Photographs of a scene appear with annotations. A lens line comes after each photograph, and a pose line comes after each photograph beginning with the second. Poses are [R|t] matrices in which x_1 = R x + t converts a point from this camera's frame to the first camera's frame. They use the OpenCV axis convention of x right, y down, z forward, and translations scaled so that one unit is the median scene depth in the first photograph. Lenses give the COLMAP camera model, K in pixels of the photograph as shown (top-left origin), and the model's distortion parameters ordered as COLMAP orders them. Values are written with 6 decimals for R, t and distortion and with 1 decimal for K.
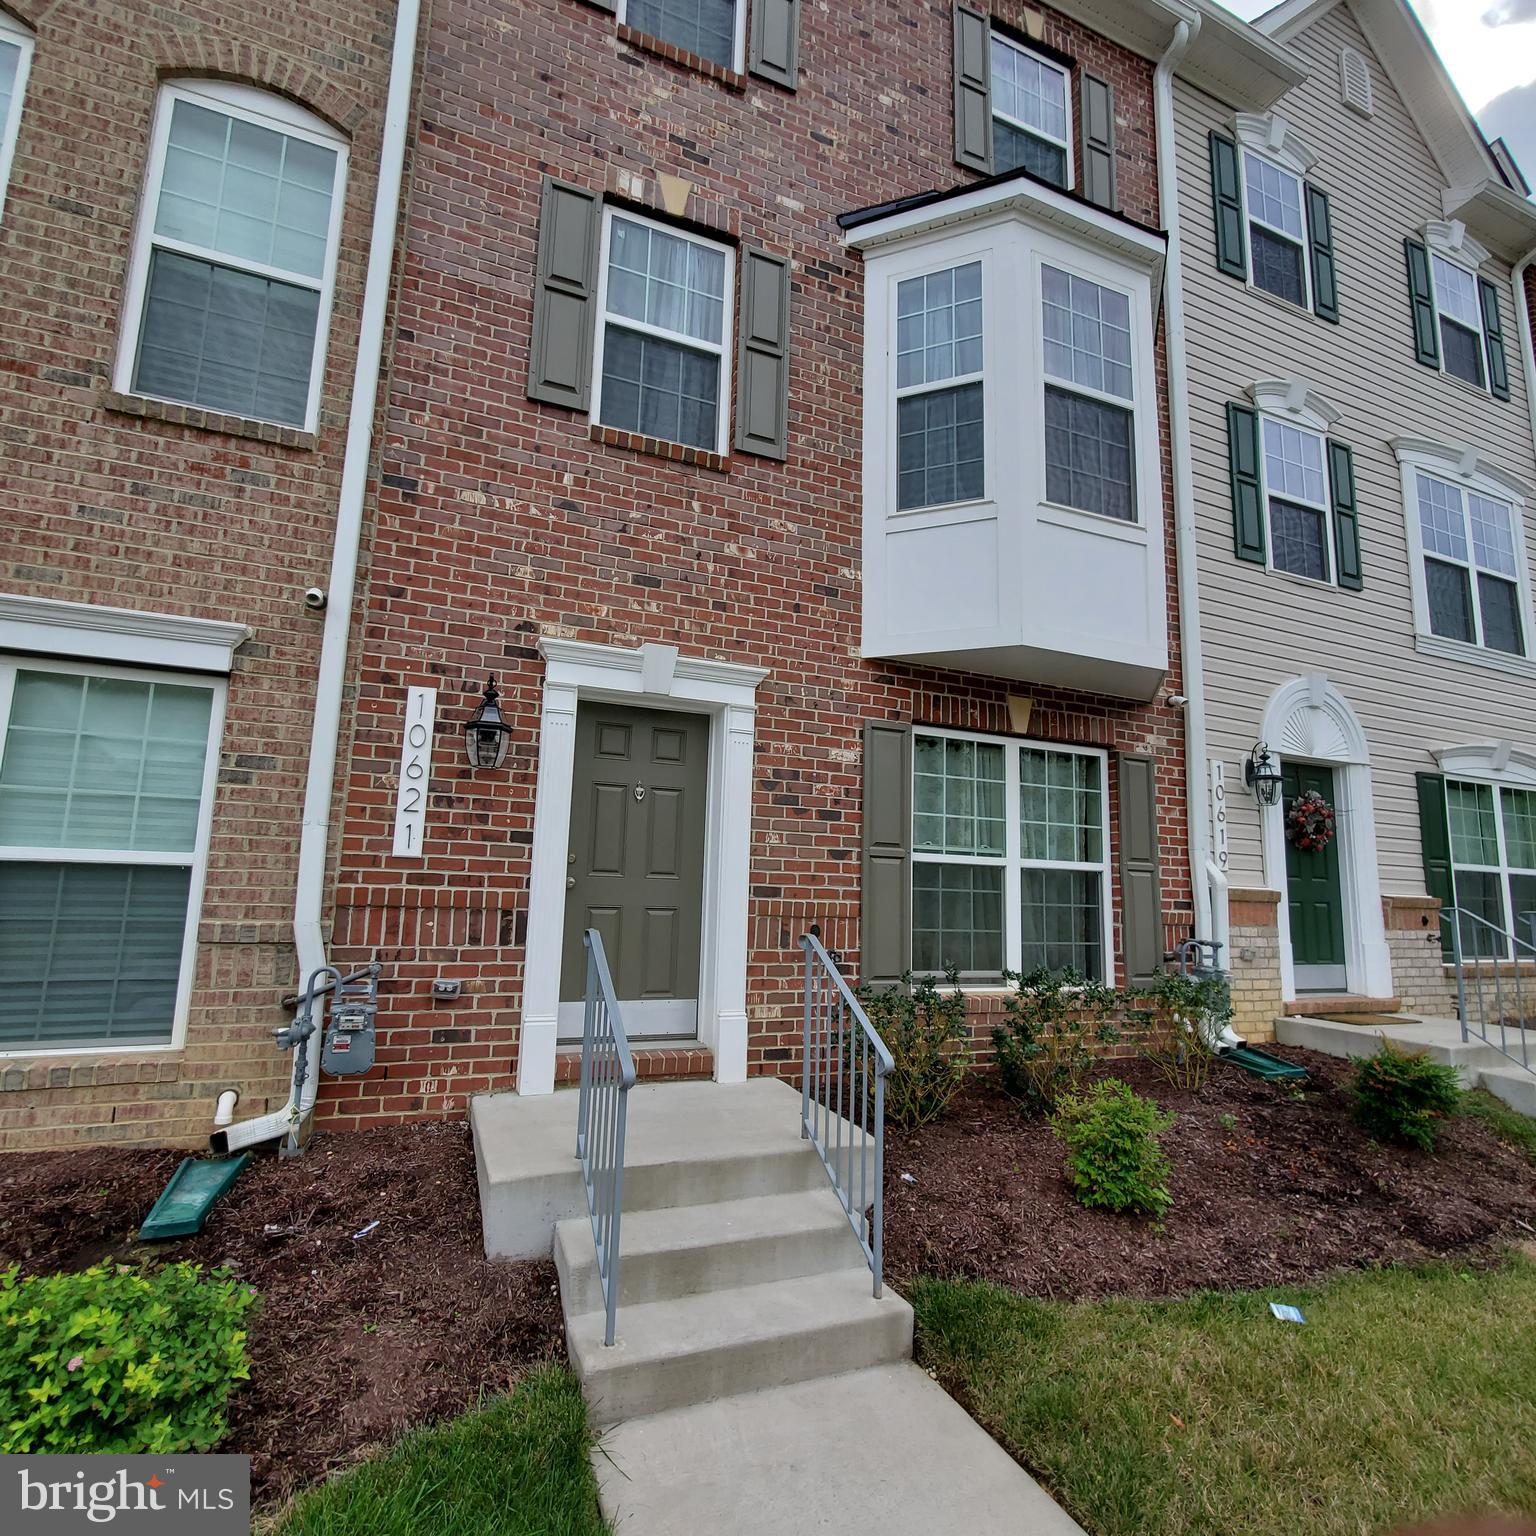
lens RADIAL K [[809.6, 0, 769.4], [0, 809.6, 792.2], [0, 0, 1]] dist [-0.002713, -0.000616]
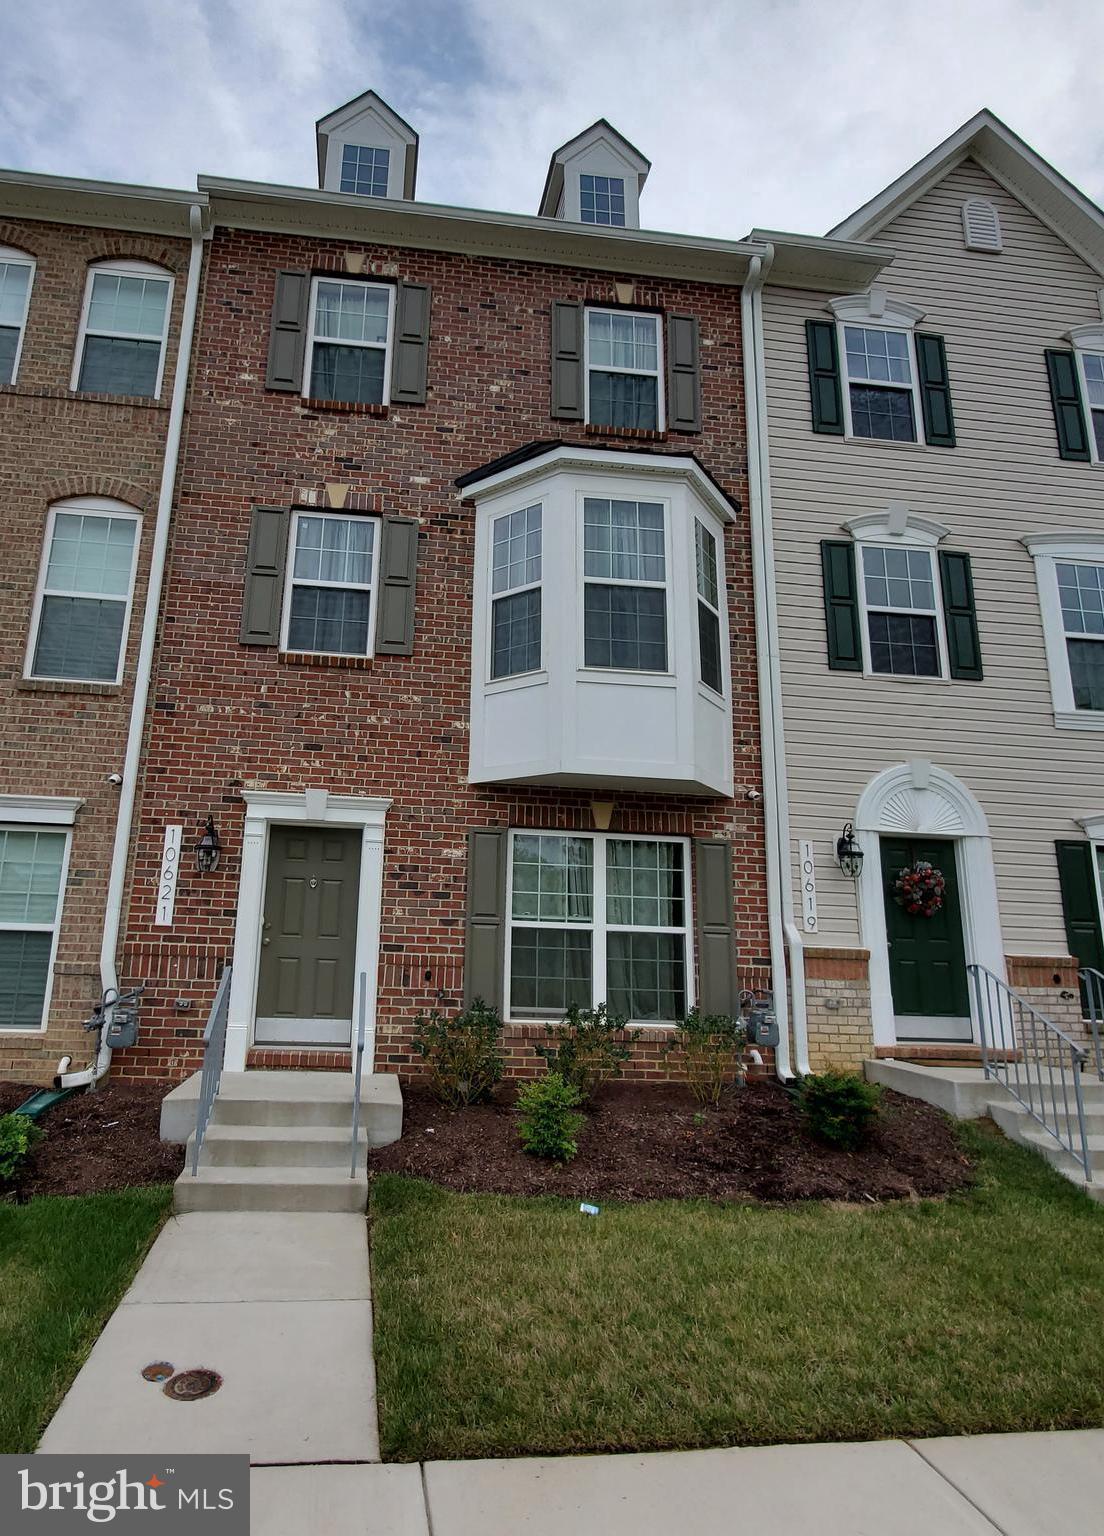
lens RADIAL K [[811.4, 0, 465.3], [0, 811.4, 793.7], [0, 0, 1]] dist [-0.004959, 0.002982]
pose [[0.962961, -0.048592, -0.265225, 0.502628], [0.028319, 0.996414, -0.079736, -0.034382], [0.268148, 0.069272, 0.960884, -0.391931]]
